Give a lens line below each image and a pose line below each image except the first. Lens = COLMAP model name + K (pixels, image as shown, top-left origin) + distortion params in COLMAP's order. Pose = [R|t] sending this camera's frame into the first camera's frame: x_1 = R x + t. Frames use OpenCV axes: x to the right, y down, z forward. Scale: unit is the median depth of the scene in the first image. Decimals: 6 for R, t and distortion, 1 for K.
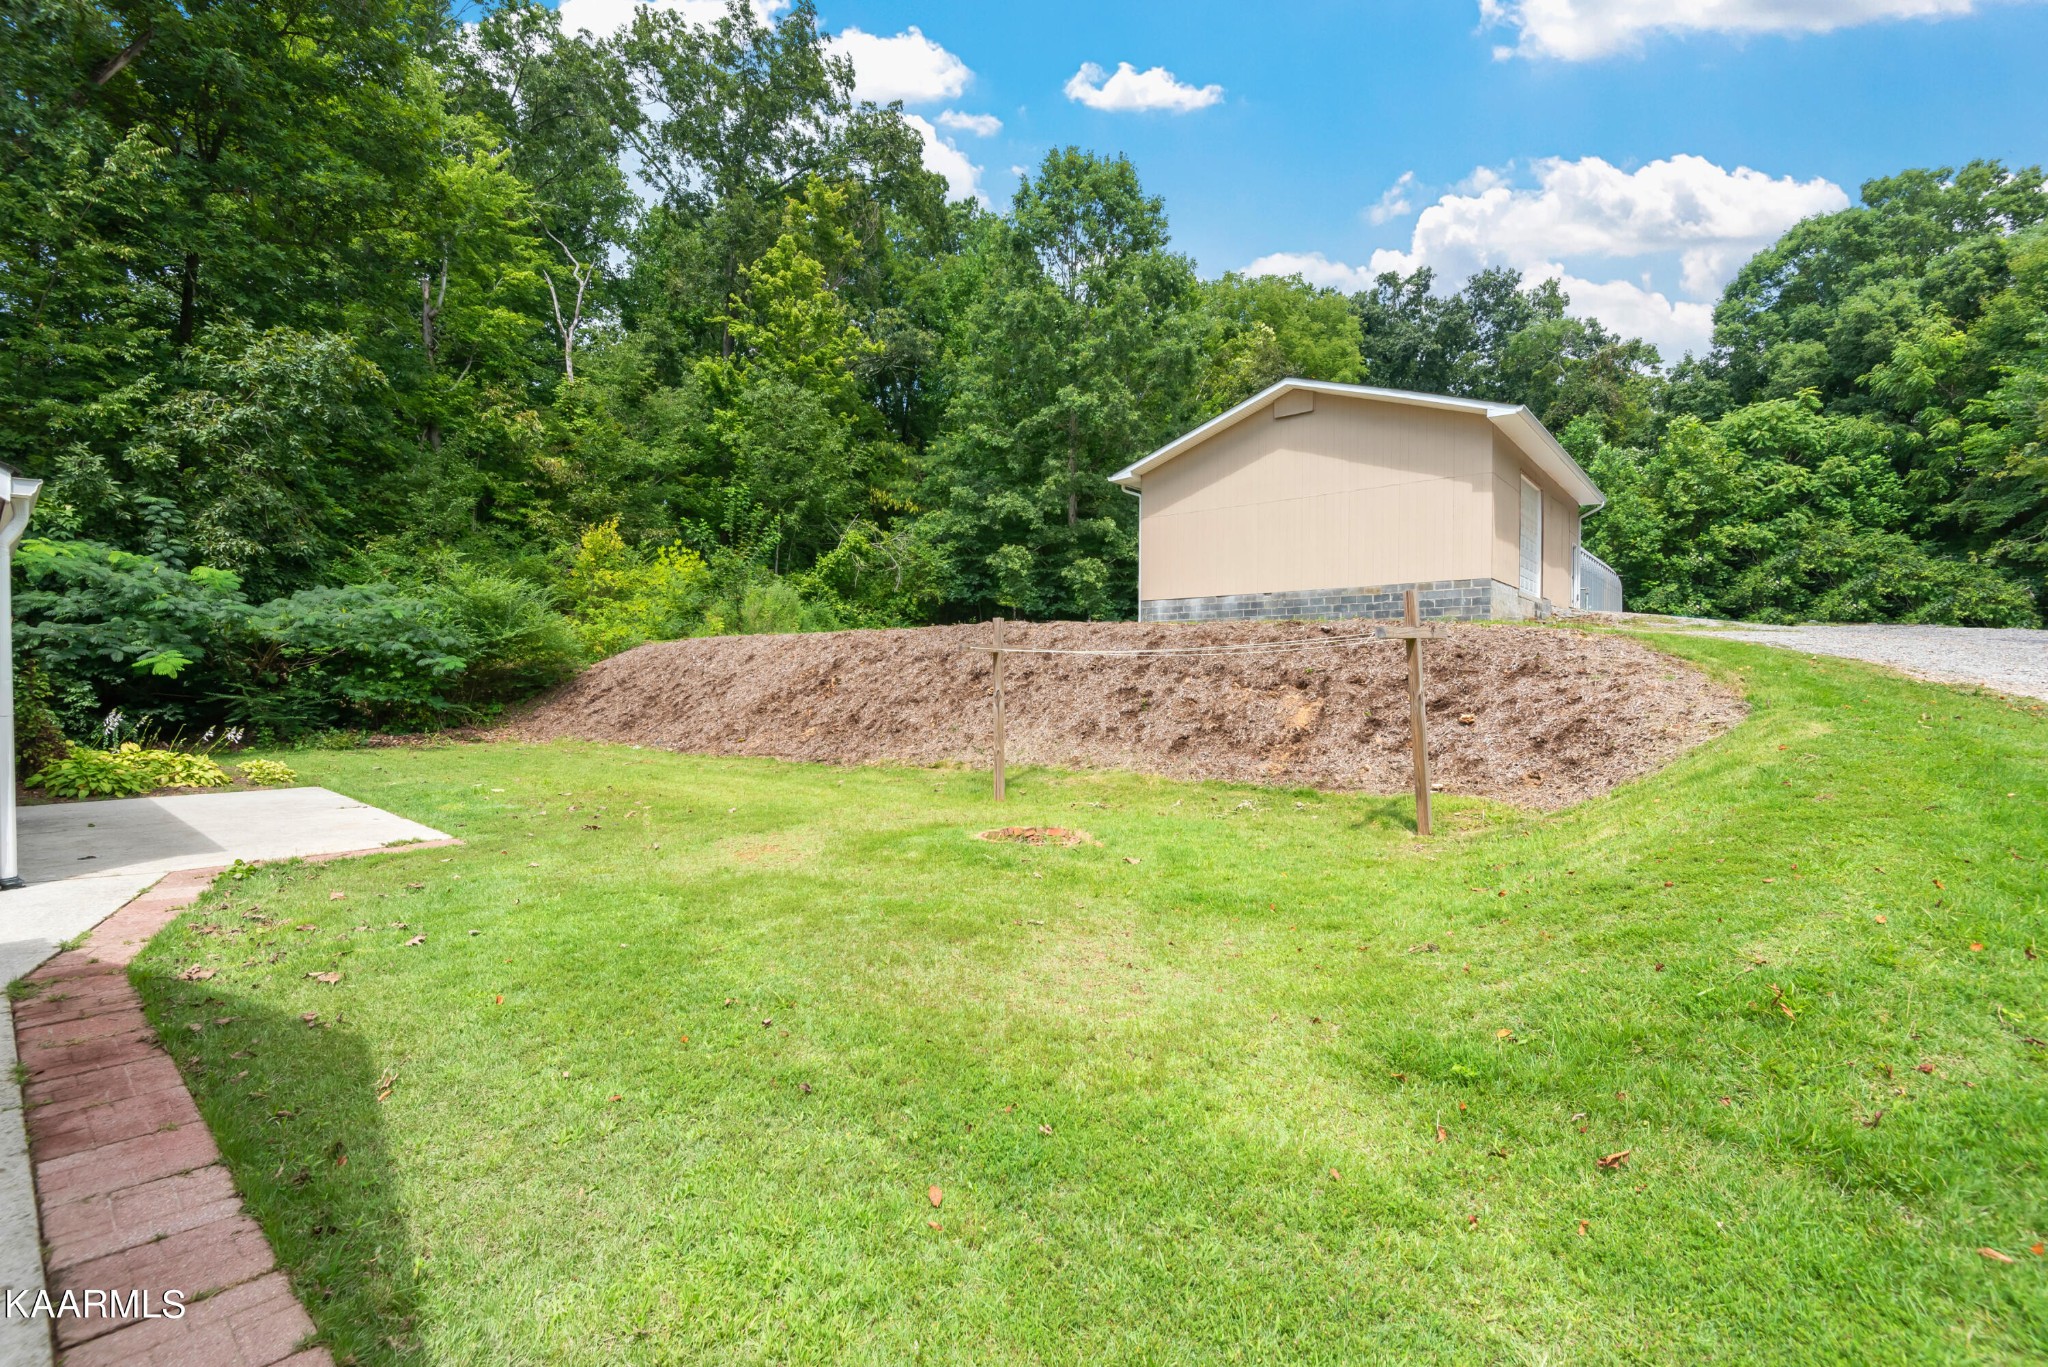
lens RADIAL K [[942.8, 0, 1021.8], [0, 942.8, 680.8], [0, 0, 1]] dist [-0.016990, 0.001798]
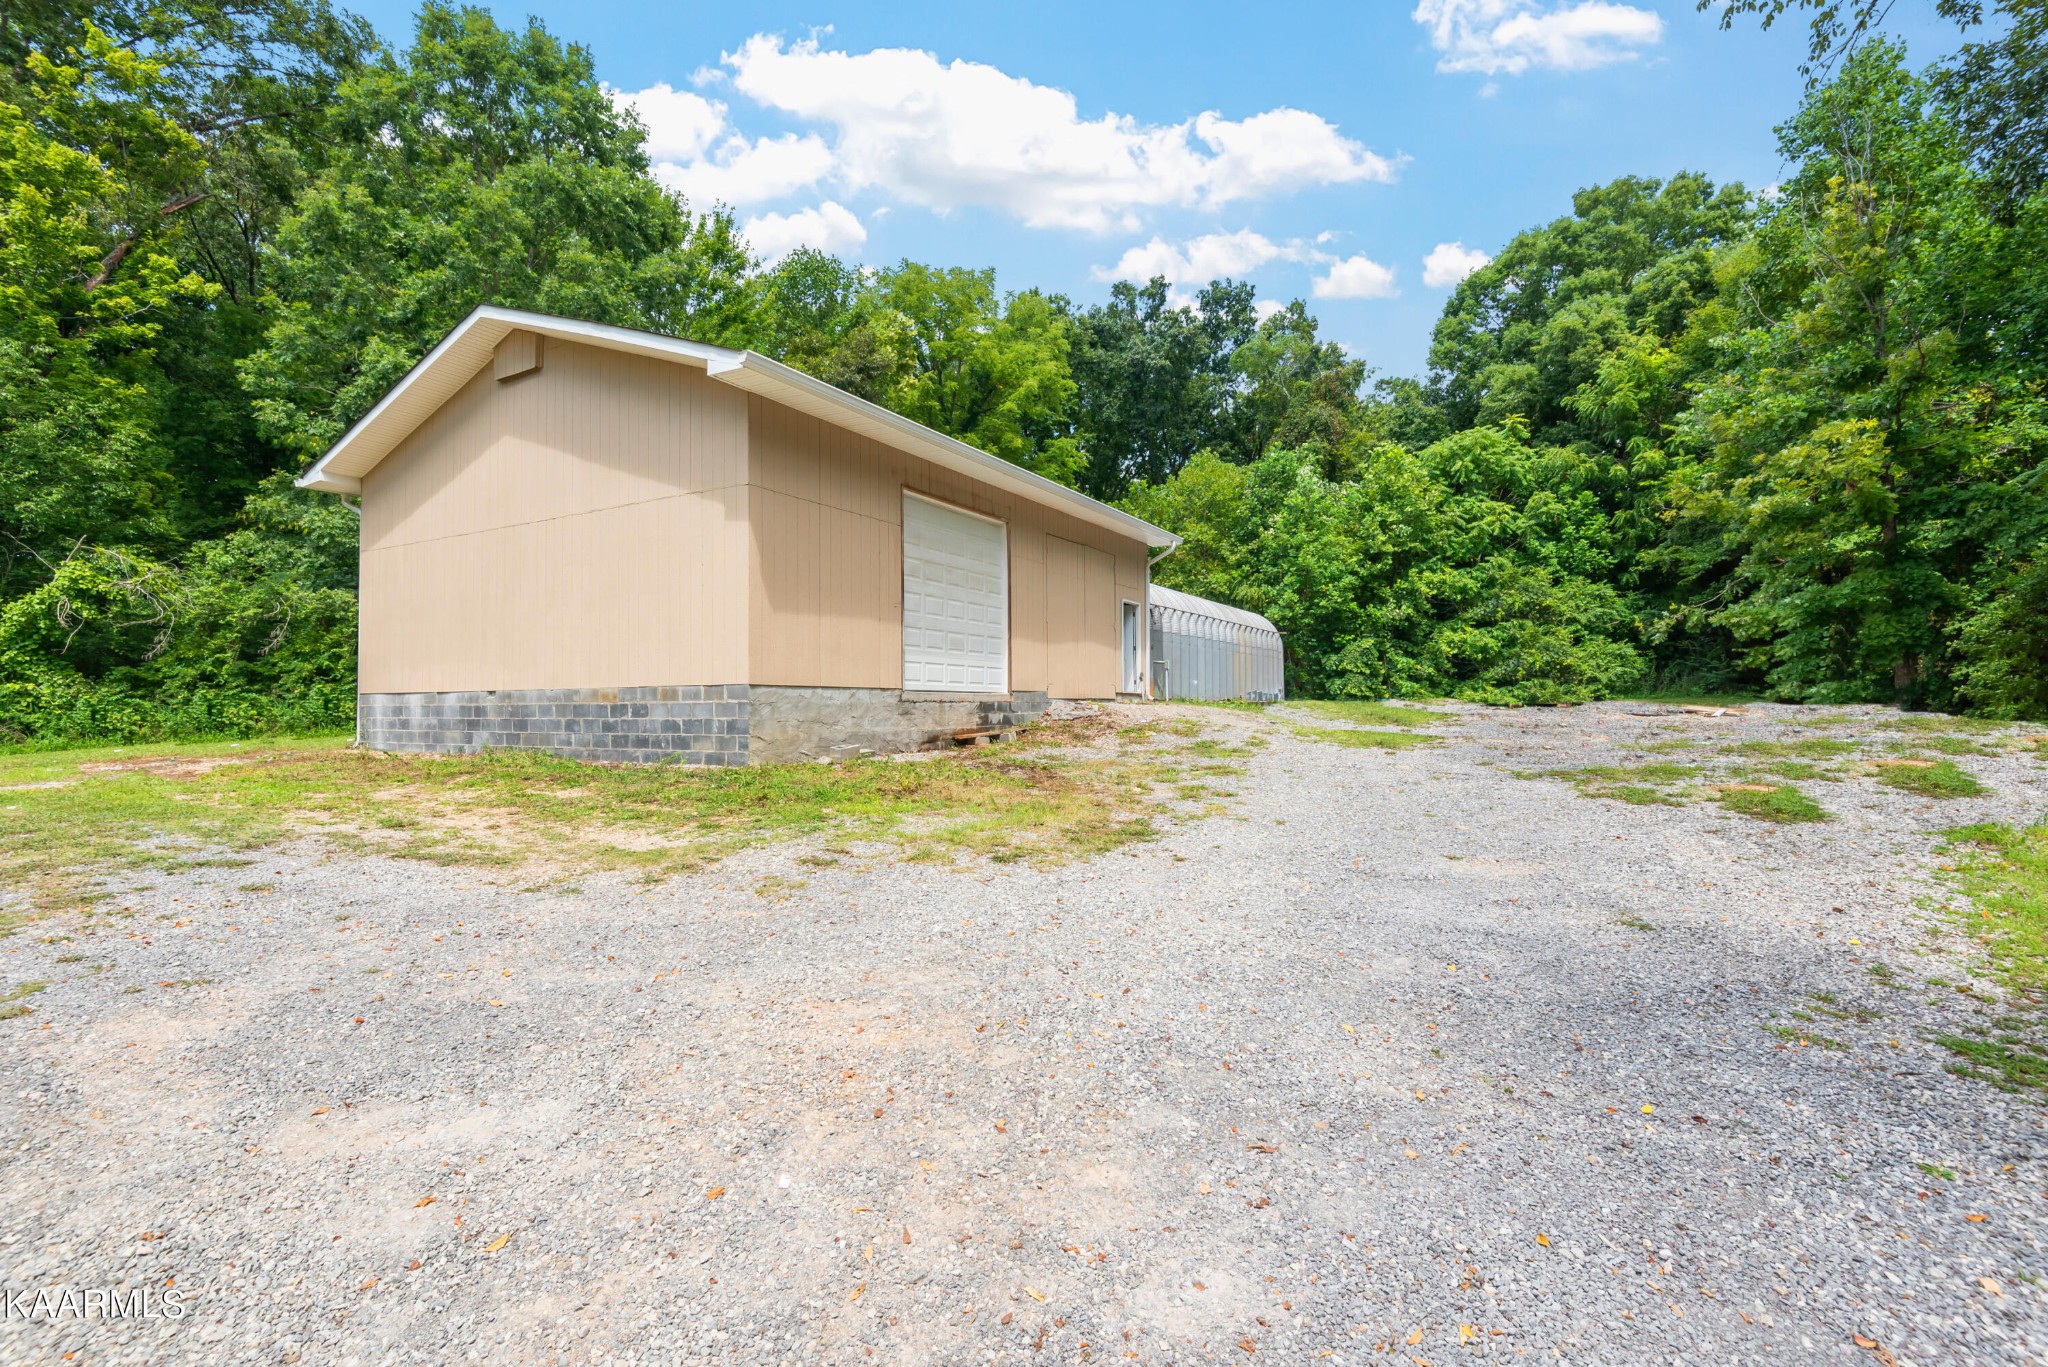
lens RADIAL K [[942.8, 0, 1025.7], [0, 942.8, 682.9], [0, 0, 1]] dist [-0.016990, 0.001798]
pose [[0.989241, -0.004135, 0.146239, 0.269201], [0.008330, 0.999571, -0.028087, -0.043783], [-0.146060, 0.029003, 0.988850, 0.214189]]
